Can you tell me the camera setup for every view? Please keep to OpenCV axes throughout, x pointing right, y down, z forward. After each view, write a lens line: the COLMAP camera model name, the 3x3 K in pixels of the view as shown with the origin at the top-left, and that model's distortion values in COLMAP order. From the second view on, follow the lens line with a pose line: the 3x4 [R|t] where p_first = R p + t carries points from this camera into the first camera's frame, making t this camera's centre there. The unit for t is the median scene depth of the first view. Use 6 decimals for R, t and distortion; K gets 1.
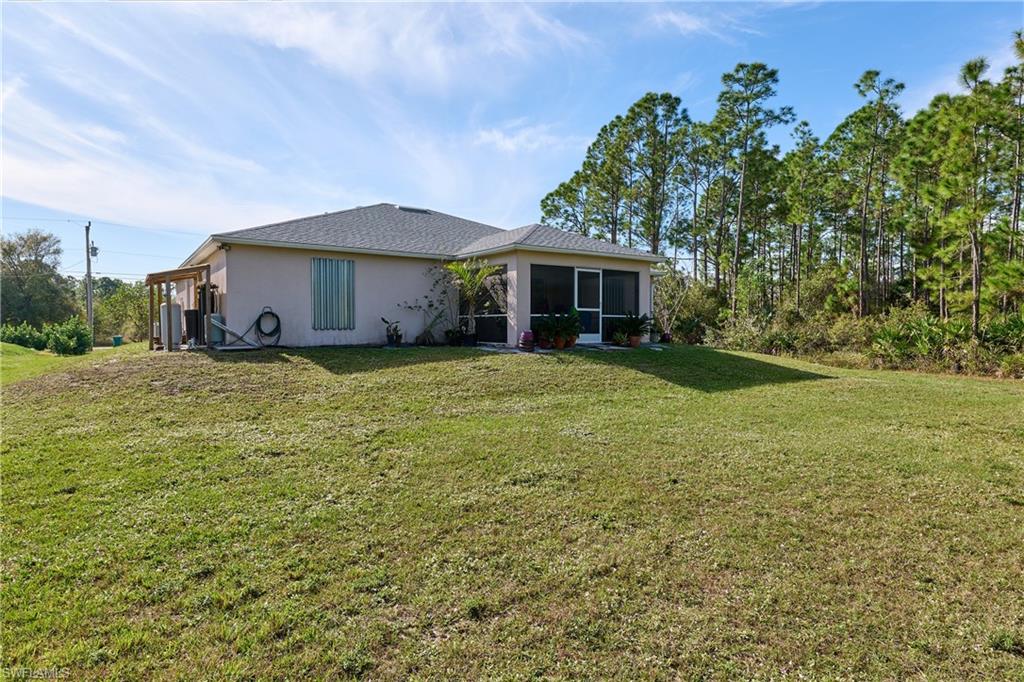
lens RADIAL K [[586.8, 0, 512.8], [0, 586.8, 336.9], [0, 0, 1]] dist [0.003856, 0.000023]
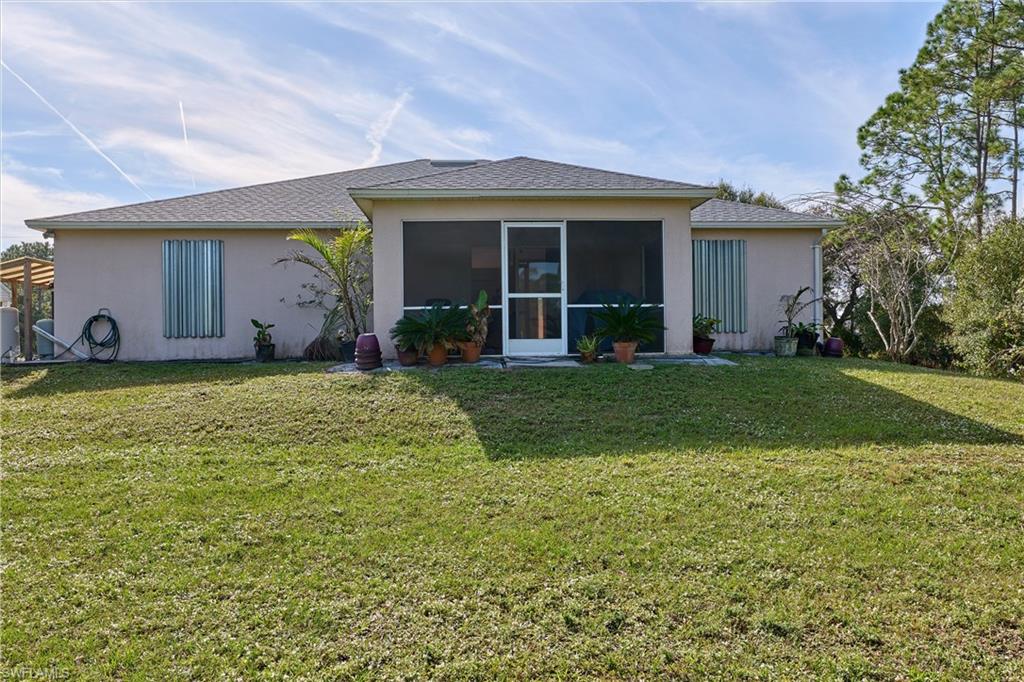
lens RADIAL K [[803.4, 0, 511.8], [0, 803.4, 346.3], [0, 0, 1]] dist [-0.001600, 0.003171]
pose [[0.864187, -0.011211, -0.503046, 0.514462], [0.004319, 0.999880, -0.014866, 0.013943], [0.503152, 0.010674, 0.864132, 0.339658]]
